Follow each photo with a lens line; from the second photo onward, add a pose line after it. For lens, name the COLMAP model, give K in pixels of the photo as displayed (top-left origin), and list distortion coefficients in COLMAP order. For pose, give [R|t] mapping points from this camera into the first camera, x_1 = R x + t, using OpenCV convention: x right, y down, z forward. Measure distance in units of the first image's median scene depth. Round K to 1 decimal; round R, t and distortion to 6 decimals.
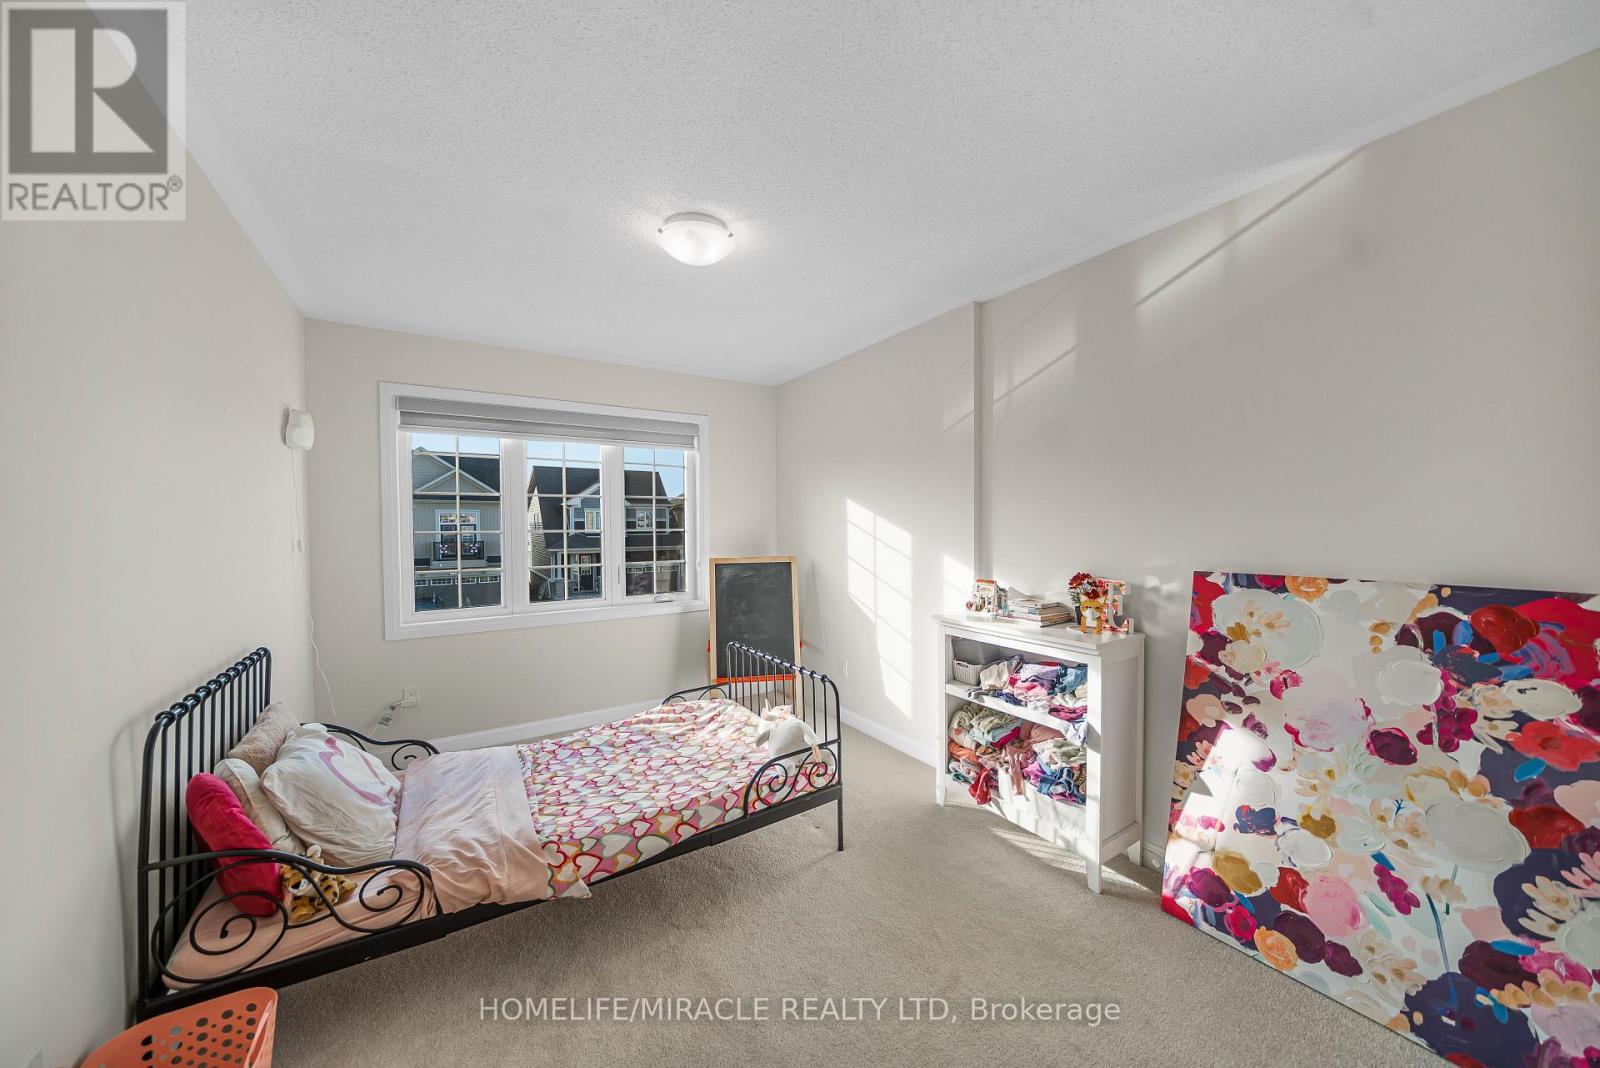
lens RADIAL K [[559.2, 0, 802.1], [0, 559.2, 535.4], [0, 0, 1]] dist [-0.006580, -0.000083]
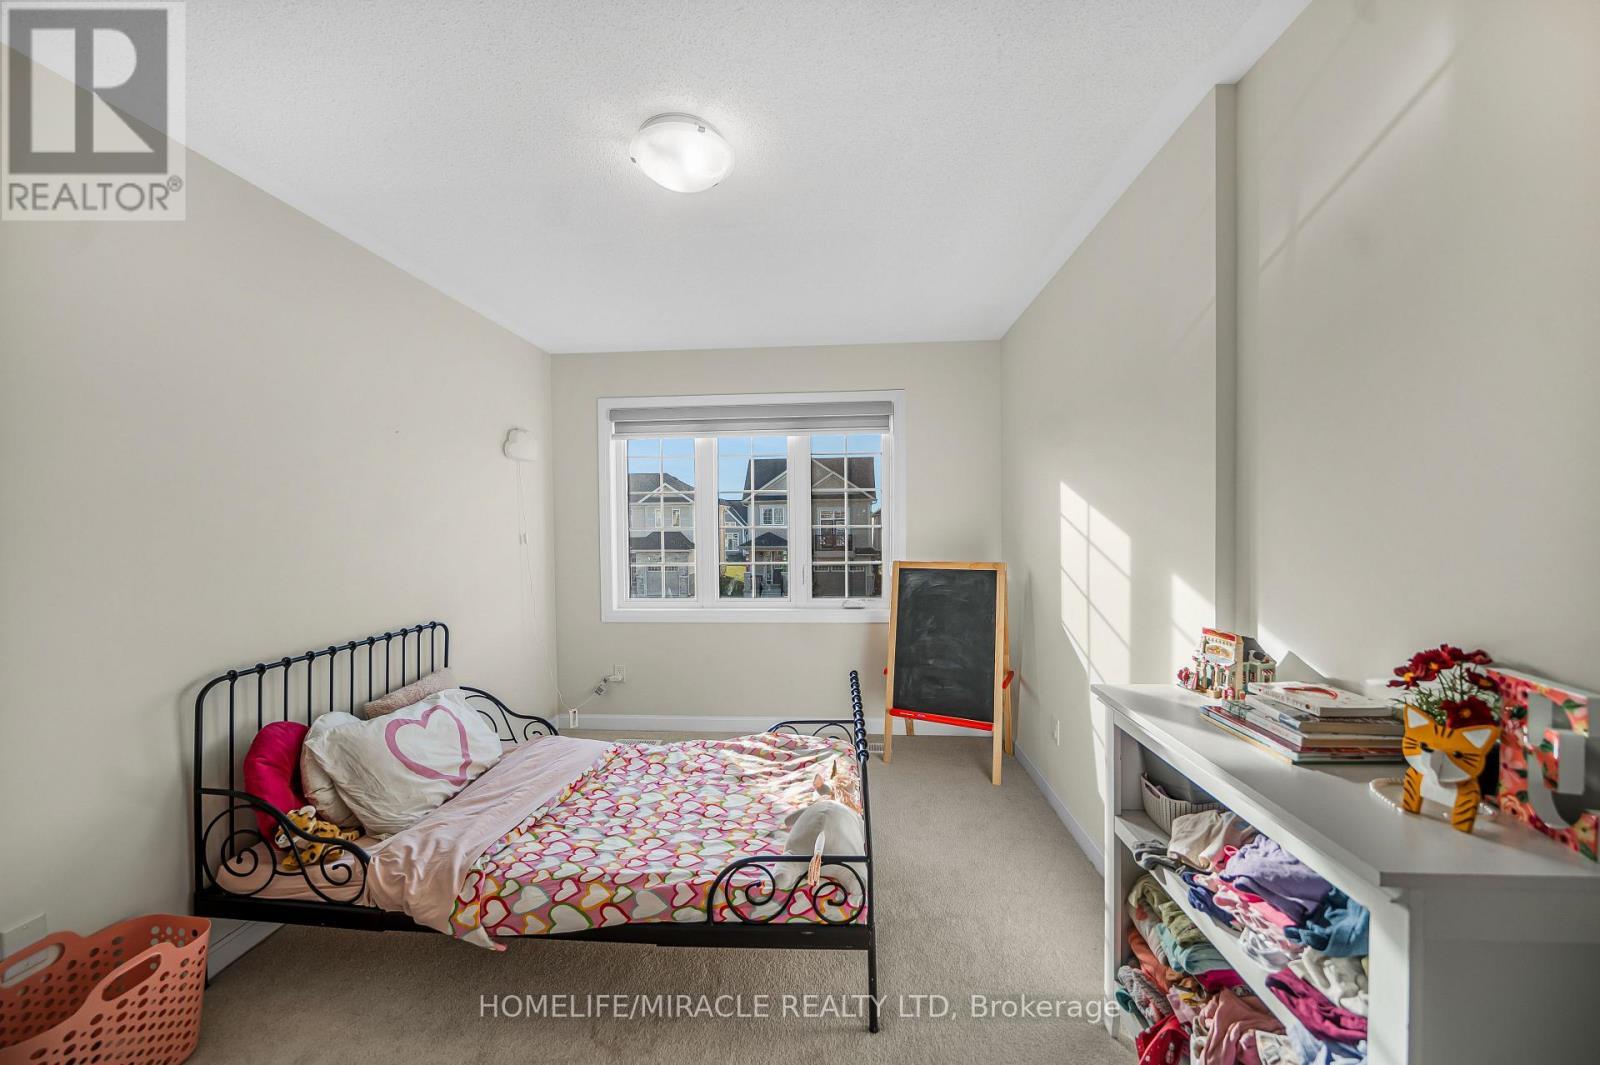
lens RADIAL K [[559.2, 0, 802.1], [0, 559.2, 533.9], [0, 0, 1]] dist [-0.006580, -0.000083]
pose [[0.798904, 0.011380, -0.601351, 0.387001], [-0.008102, 0.999934, 0.008159, -0.009000], [0.601404, -0.001646, 0.798943, 0.450346]]
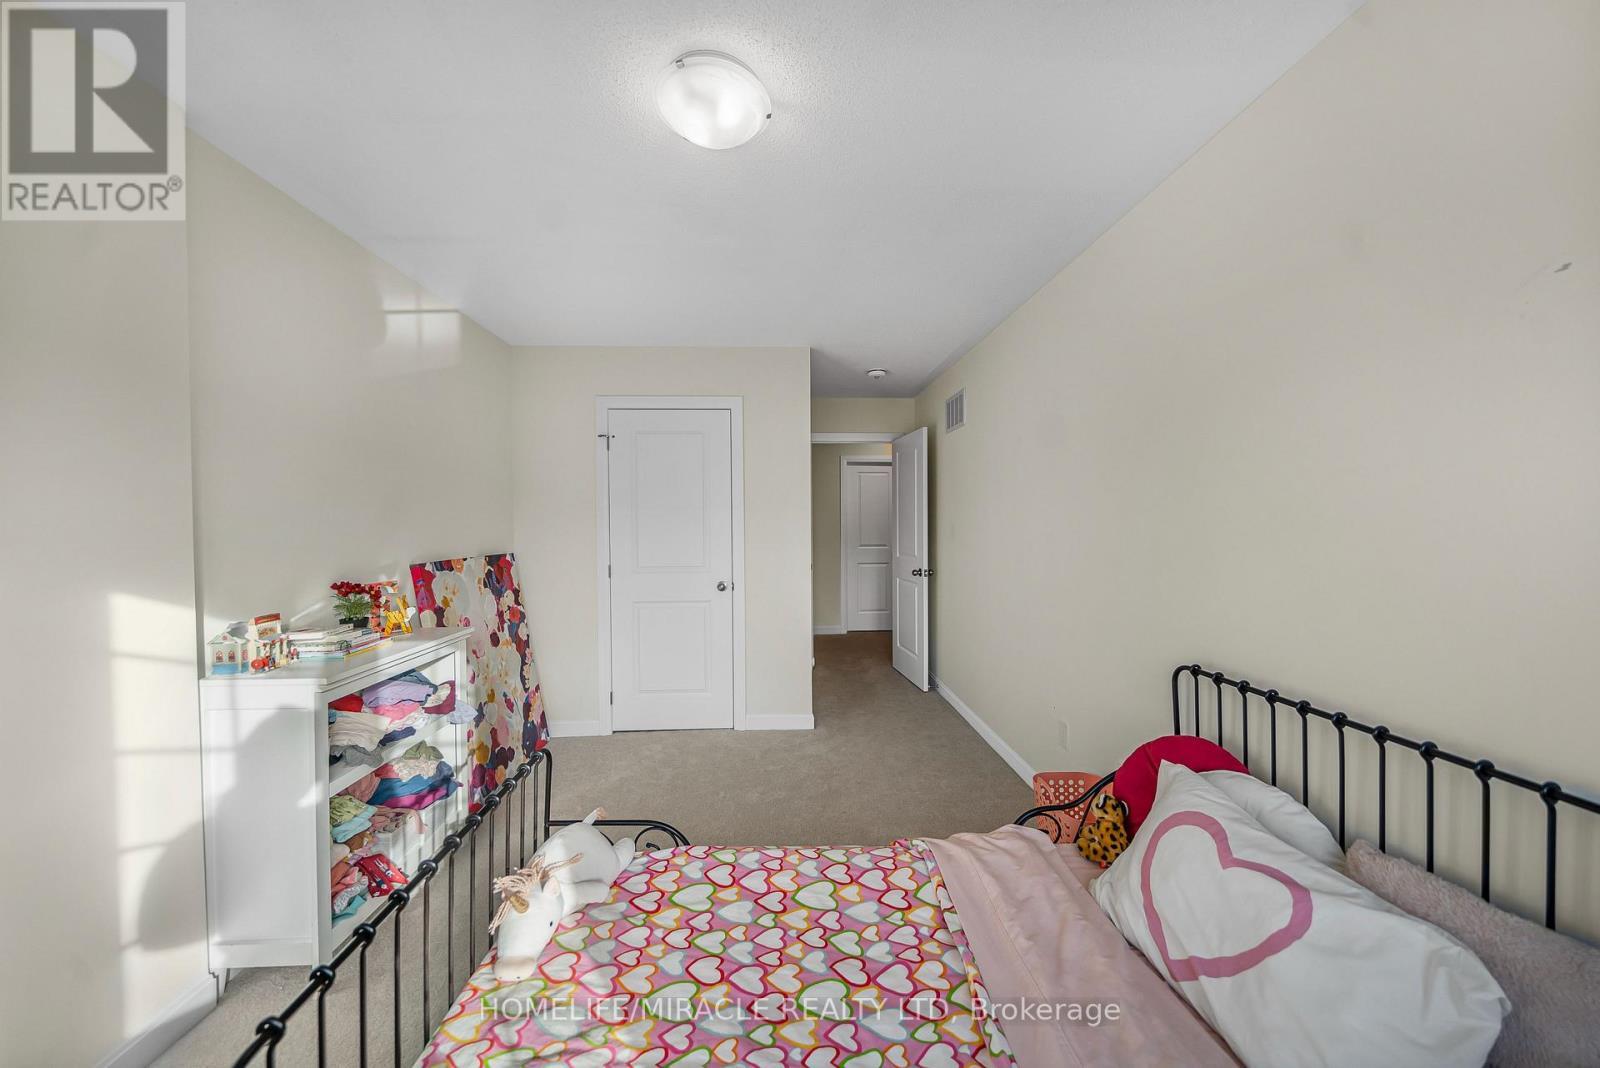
lens RADIAL K [[559.2, 0, 802.1], [0, 559.2, 535.4], [0, 0, 1]] dist [-0.006580, -0.000083]
pose [[-0.869617, 0.003371, 0.493715, -0.580571], [0.024874, 0.999006, 0.036991, -0.021664], [-0.493100, 0.044449, -0.868836, 1.459958]]
